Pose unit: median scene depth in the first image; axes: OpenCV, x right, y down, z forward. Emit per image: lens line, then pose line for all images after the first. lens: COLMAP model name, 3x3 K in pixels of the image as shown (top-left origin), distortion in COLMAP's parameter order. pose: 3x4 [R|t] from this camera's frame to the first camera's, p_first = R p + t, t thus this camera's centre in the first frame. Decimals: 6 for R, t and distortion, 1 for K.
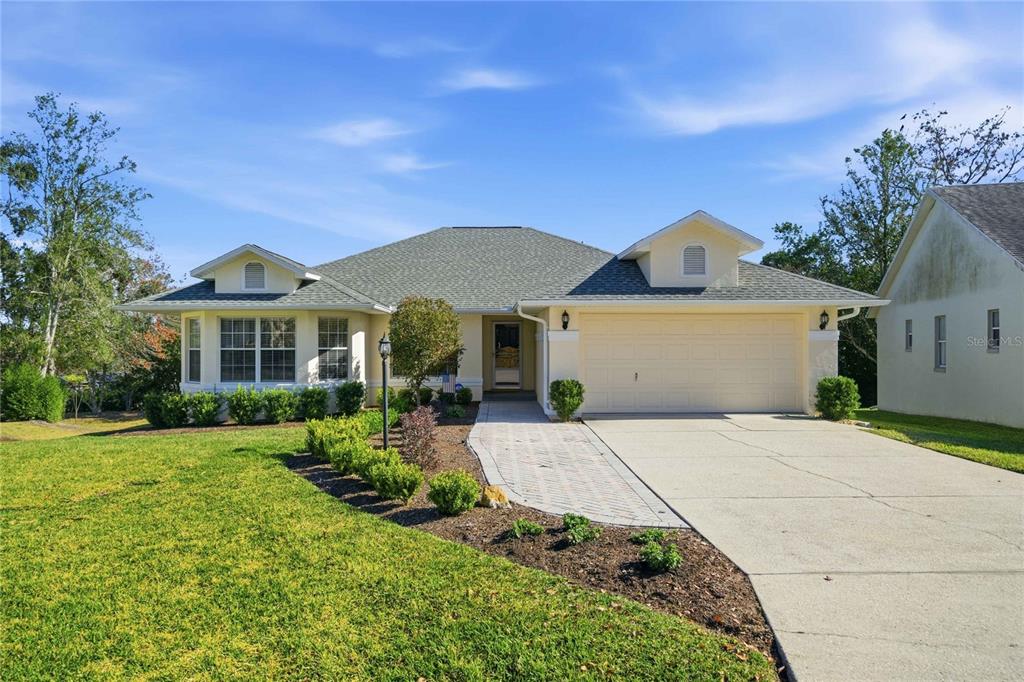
lens RADIAL K [[688.2, 0, 504.4], [0, 688.2, 346.0], [0, 0, 1]] dist [0.002124, 0.000155]
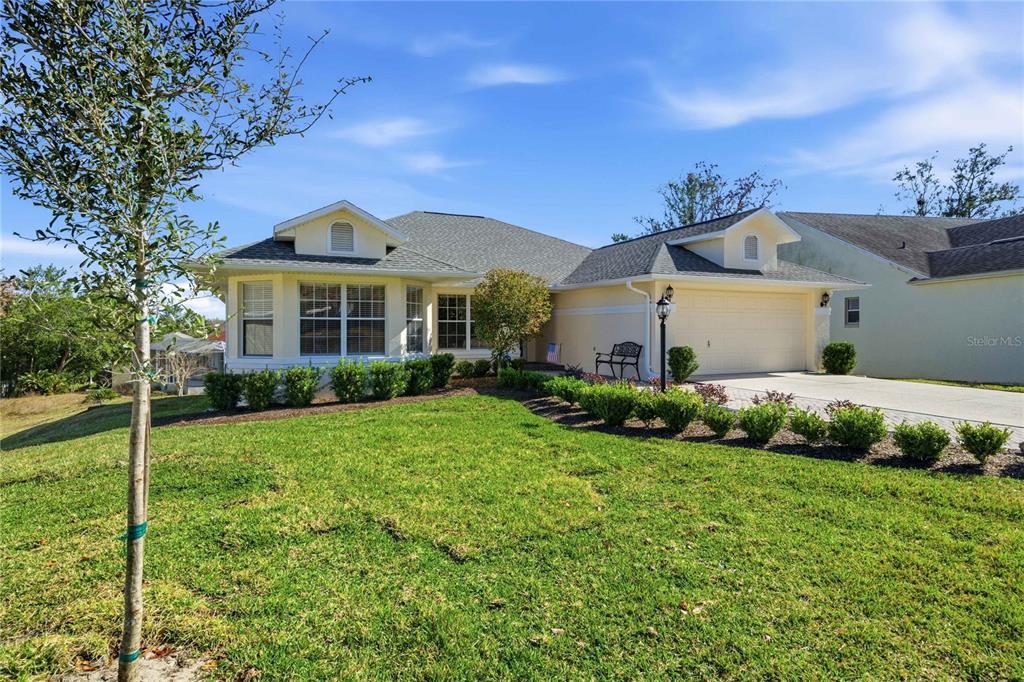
lens RADIAL K [[550.9, 0, 505.5], [0, 550.9, 335.5], [0, 0, 1]] dist [0.006498, -0.003715]
pose [[0.912949, -0.002323, 0.408067, -0.460887], [0.000670, 0.999991, 0.004192, 0.023781], [-0.408073, -0.003554, 0.912942, 0.252609]]
